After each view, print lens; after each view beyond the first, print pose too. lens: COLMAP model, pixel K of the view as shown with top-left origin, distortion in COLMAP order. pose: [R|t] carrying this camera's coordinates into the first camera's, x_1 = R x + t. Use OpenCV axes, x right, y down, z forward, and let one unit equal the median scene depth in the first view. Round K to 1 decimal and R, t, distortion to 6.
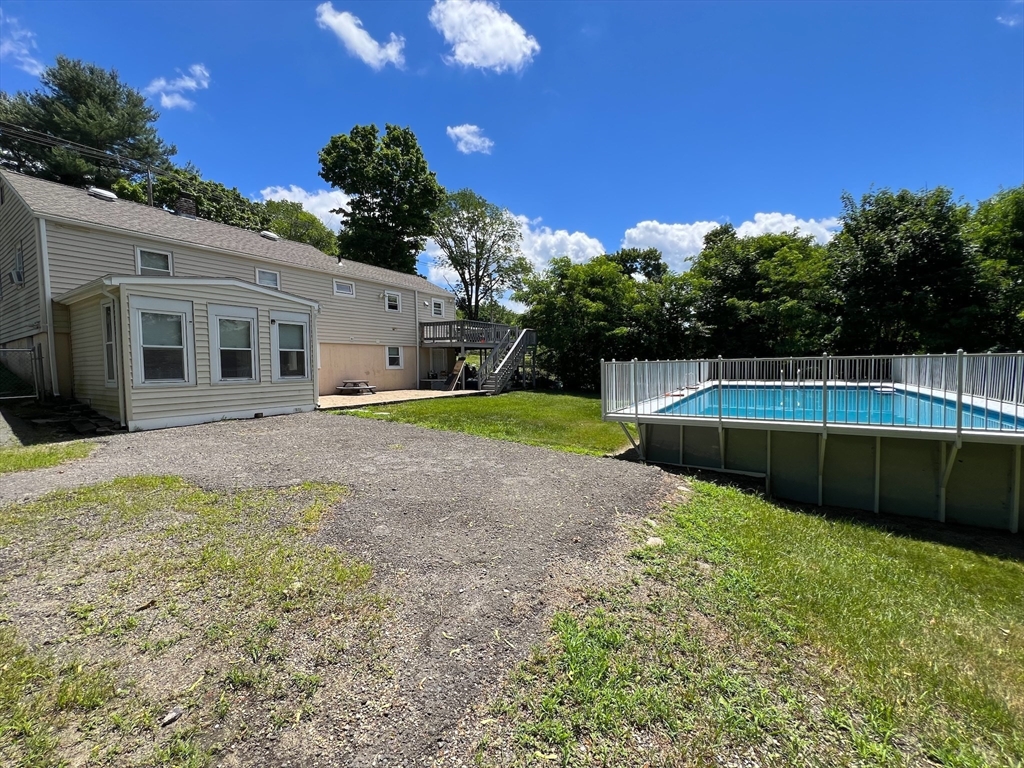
lens RADIAL K [[406.7, 0, 513.2], [0, 406.7, 384.6], [0, 0, 1]] dist [-0.008868, -0.000200]
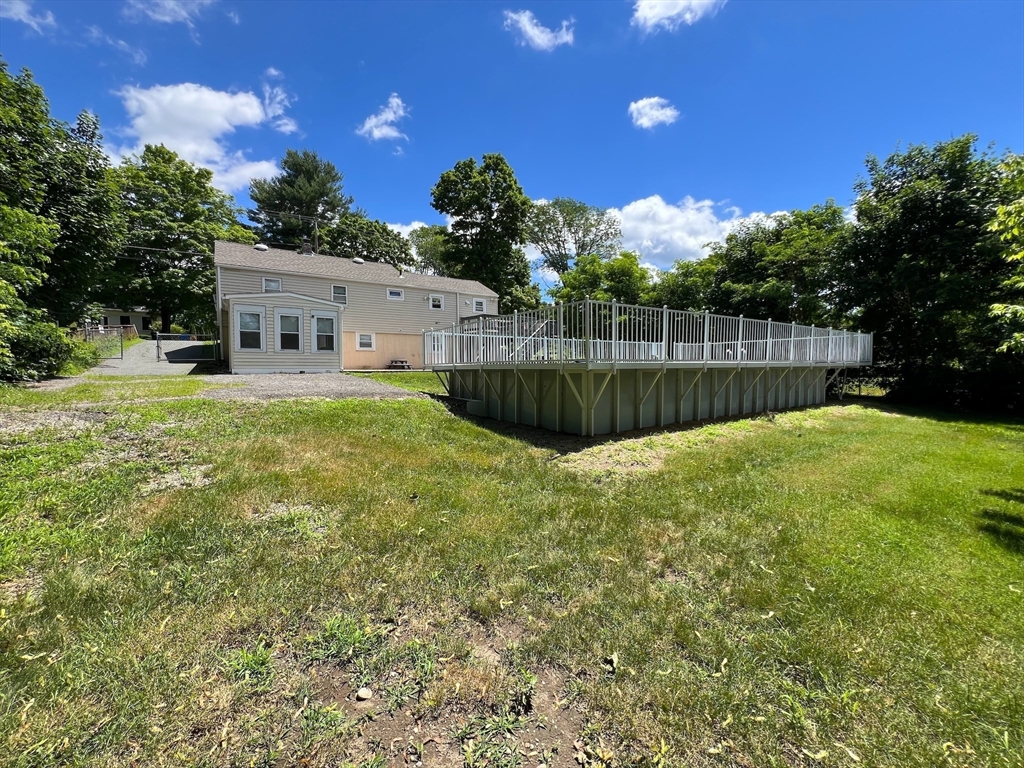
lens RADIAL K [[406.7, 0, 509.7], [0, 406.7, 382.2], [0, 0, 1]] dist [-0.008868, -0.000200]
pose [[0.919290, 0.030609, -0.392389, 0.448600], [-0.033143, 0.999451, 0.000317, 0.047491], [0.392183, 0.012714, 0.919799, -0.116828]]
